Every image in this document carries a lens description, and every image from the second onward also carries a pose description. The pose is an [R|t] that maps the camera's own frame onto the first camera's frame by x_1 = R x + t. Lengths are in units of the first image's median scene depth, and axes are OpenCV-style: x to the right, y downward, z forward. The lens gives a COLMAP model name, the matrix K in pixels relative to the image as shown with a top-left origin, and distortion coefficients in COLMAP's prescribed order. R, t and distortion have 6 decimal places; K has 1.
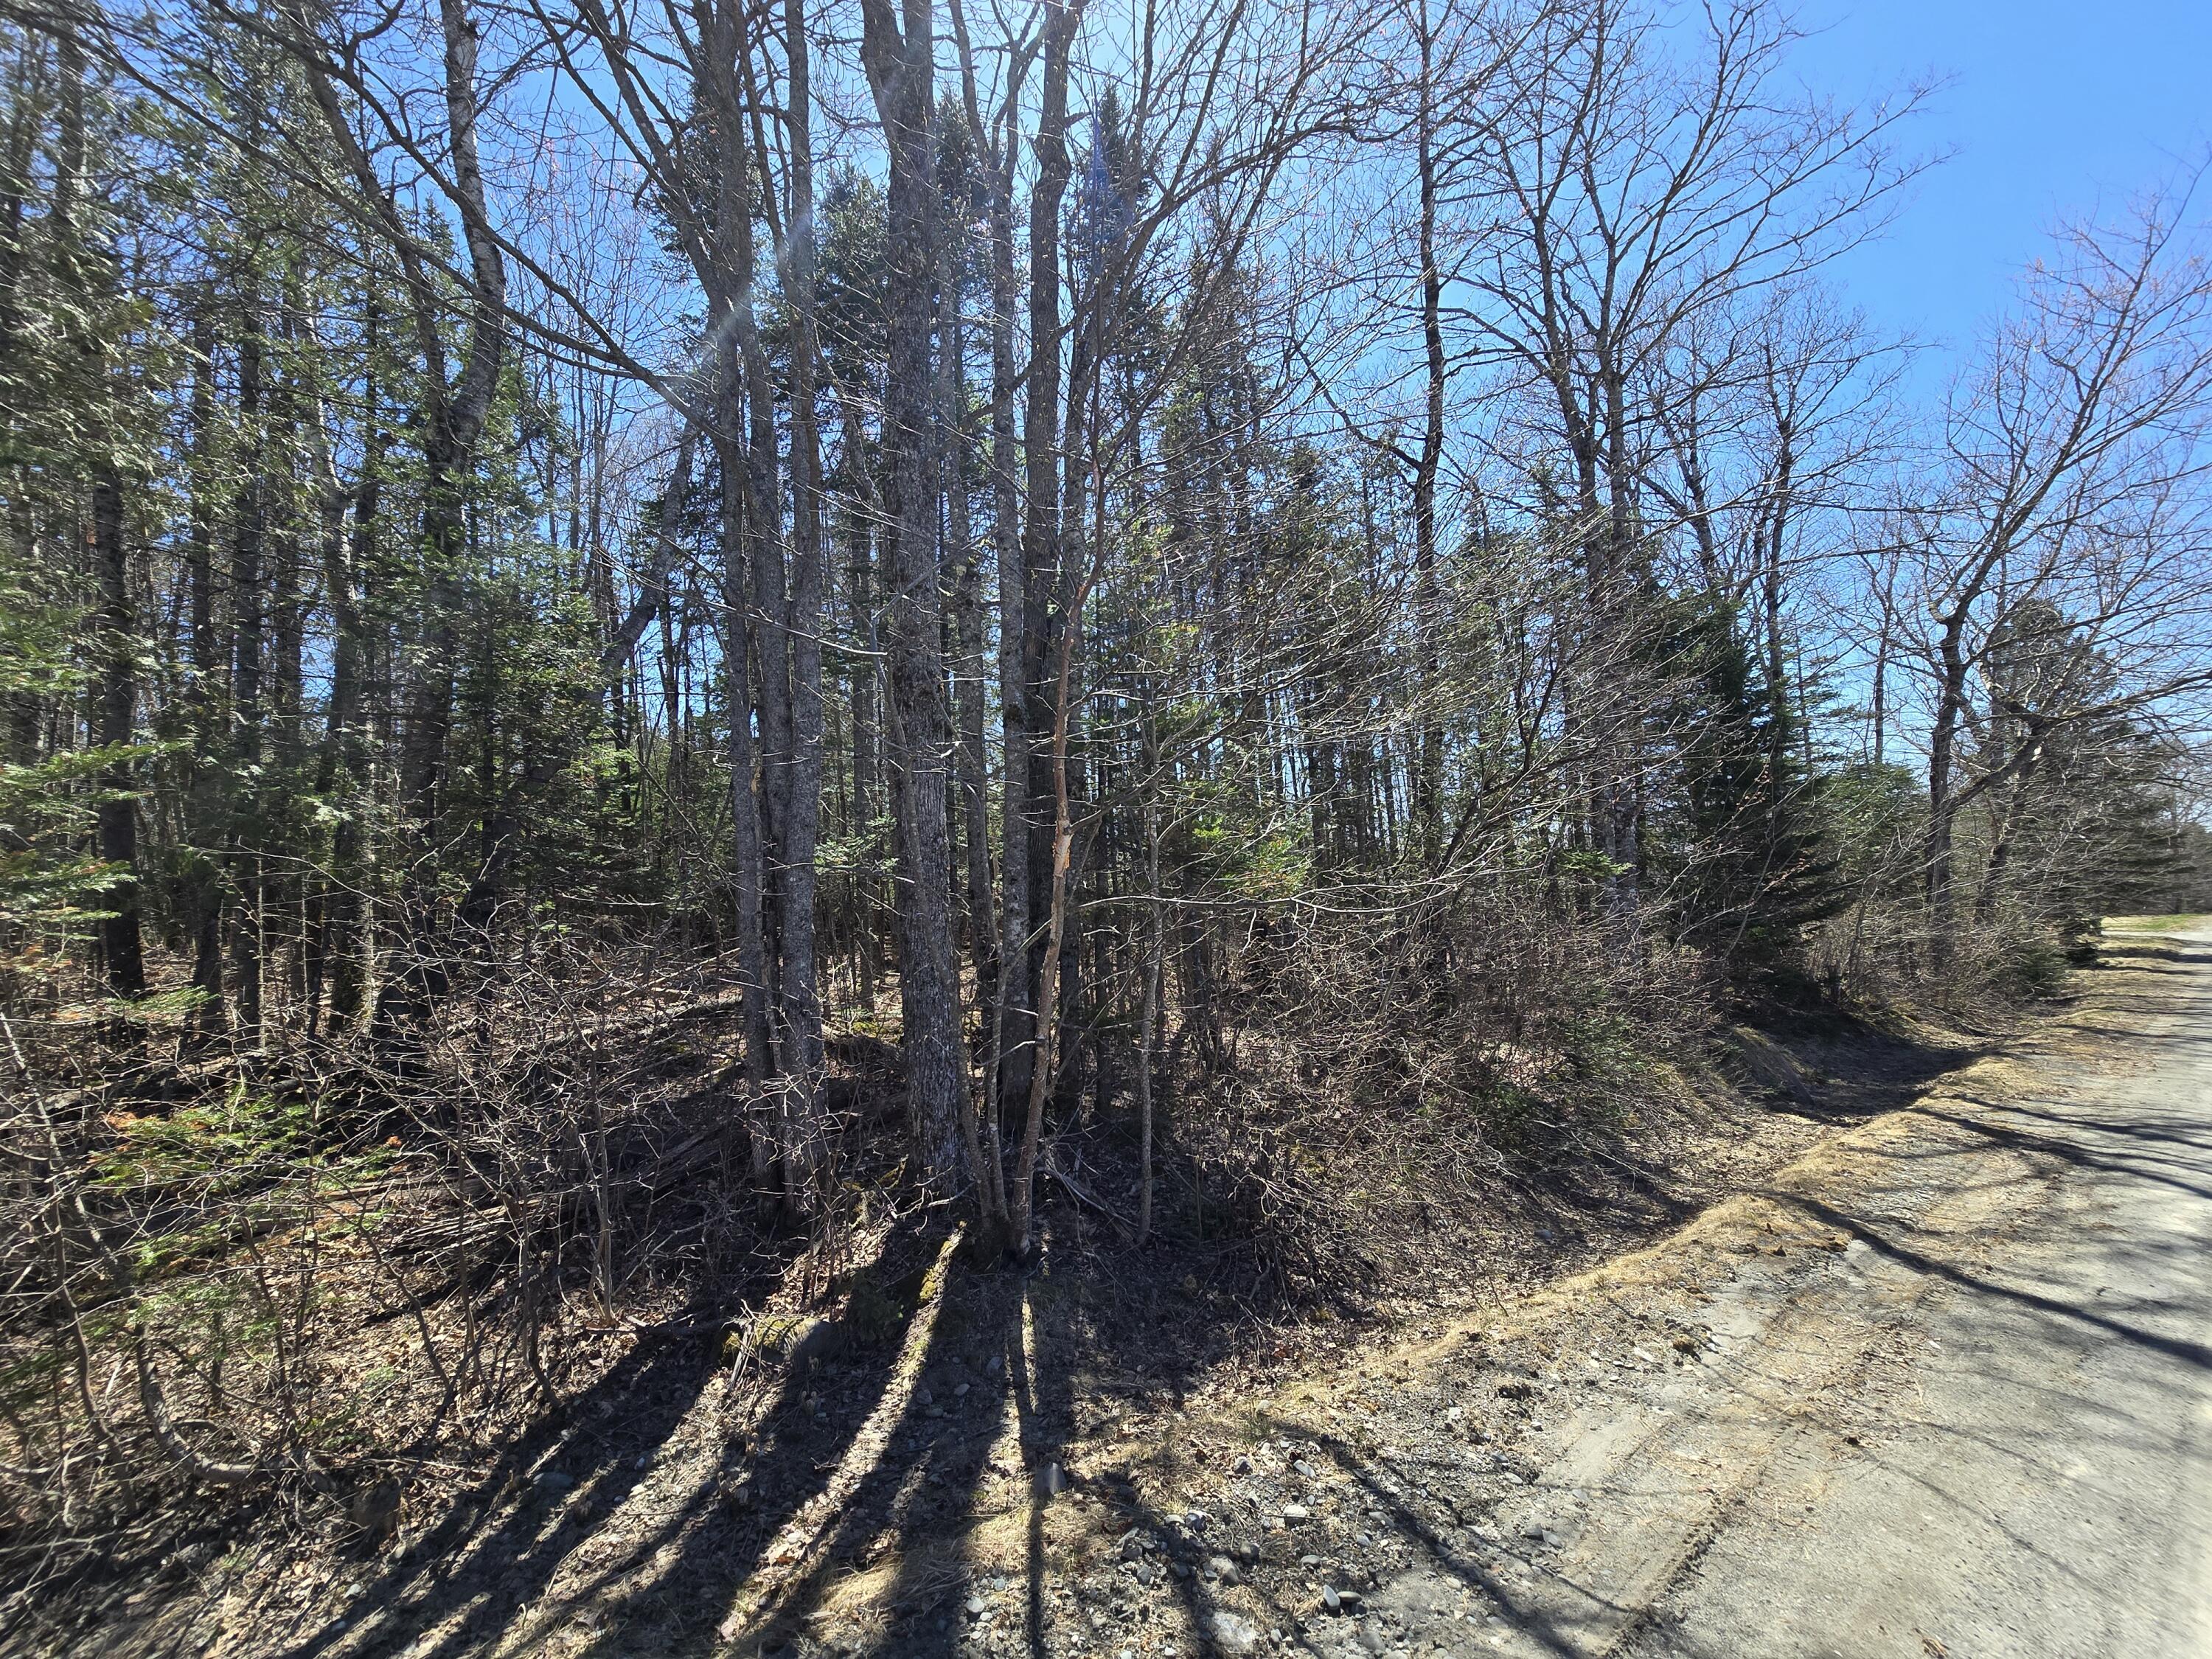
lens RADIAL K [[888.9, 0, 1108.0], [0, 888.9, 833.8], [0, 0, 1]] dist [-0.001418, 0.000126]
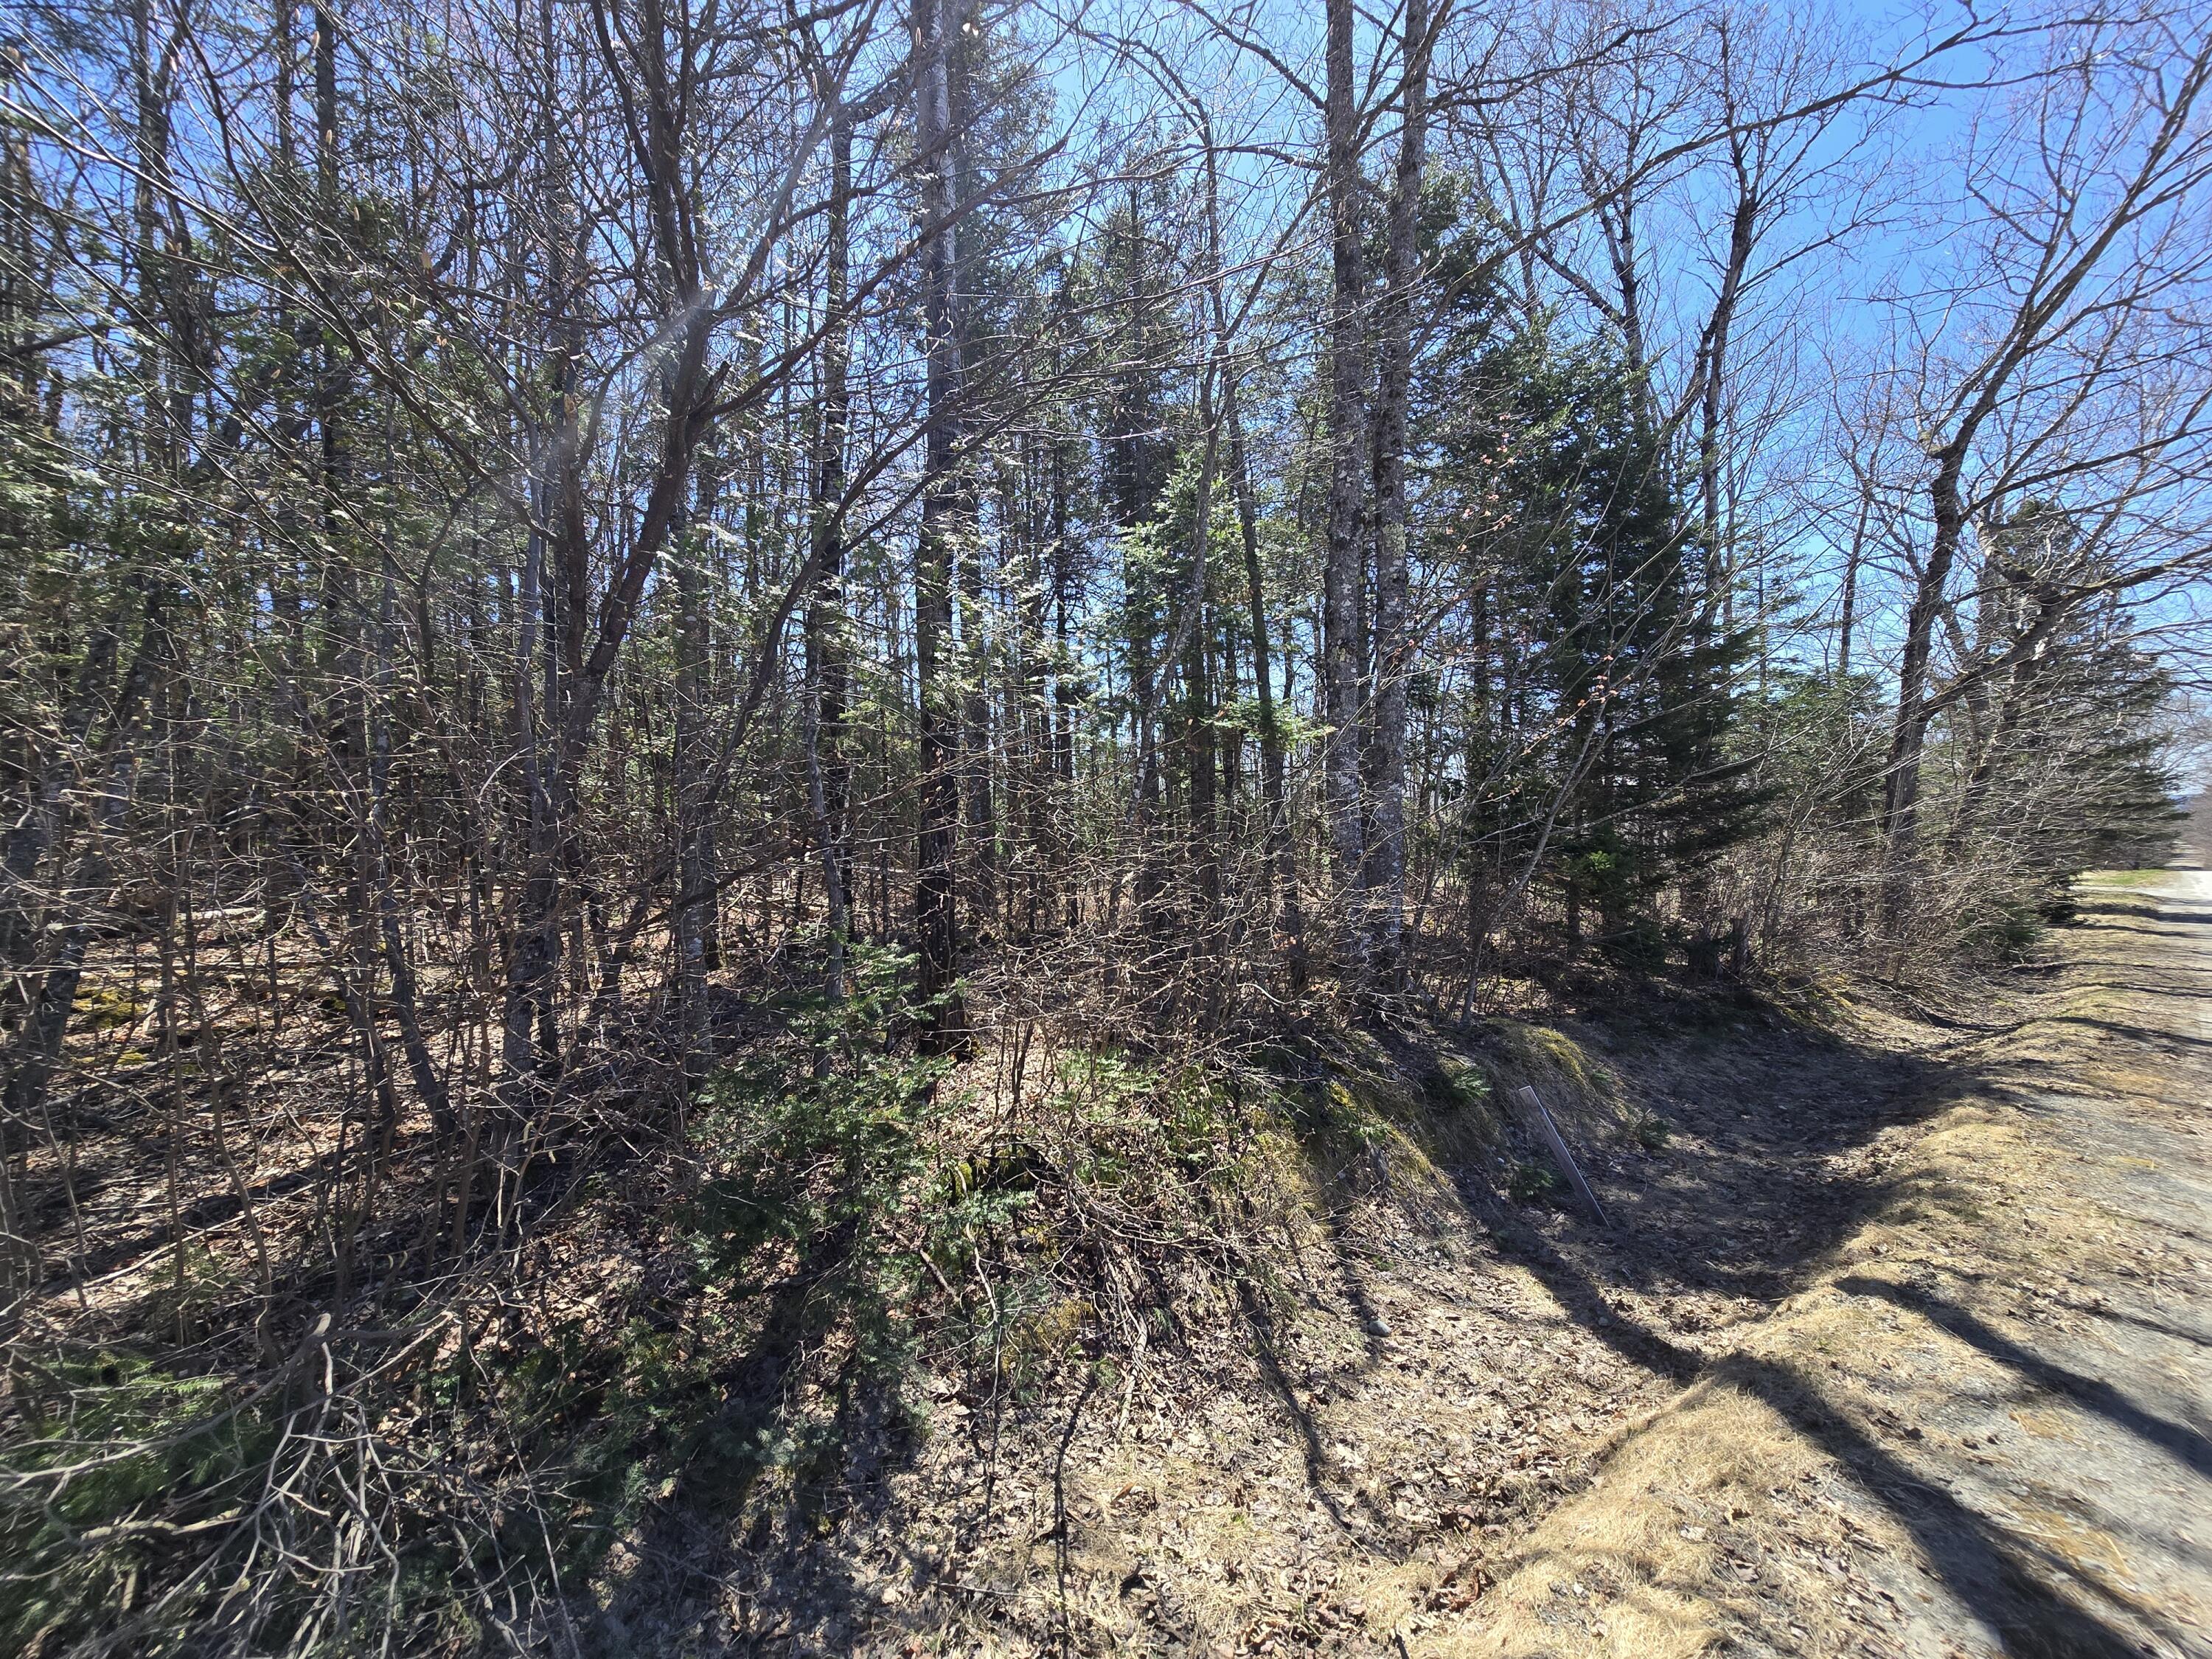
lens RADIAL K [[888.9, 0, 1104.6], [0, 888.9, 823.6], [0, 0, 1]] dist [-0.001418, 0.000126]
pose [[0.999365, 0.027048, 0.023204, 0.205957], [-0.028510, 0.997466, 0.065182, 0.030109], [-0.021382, -0.065802, 0.997604, 0.221490]]
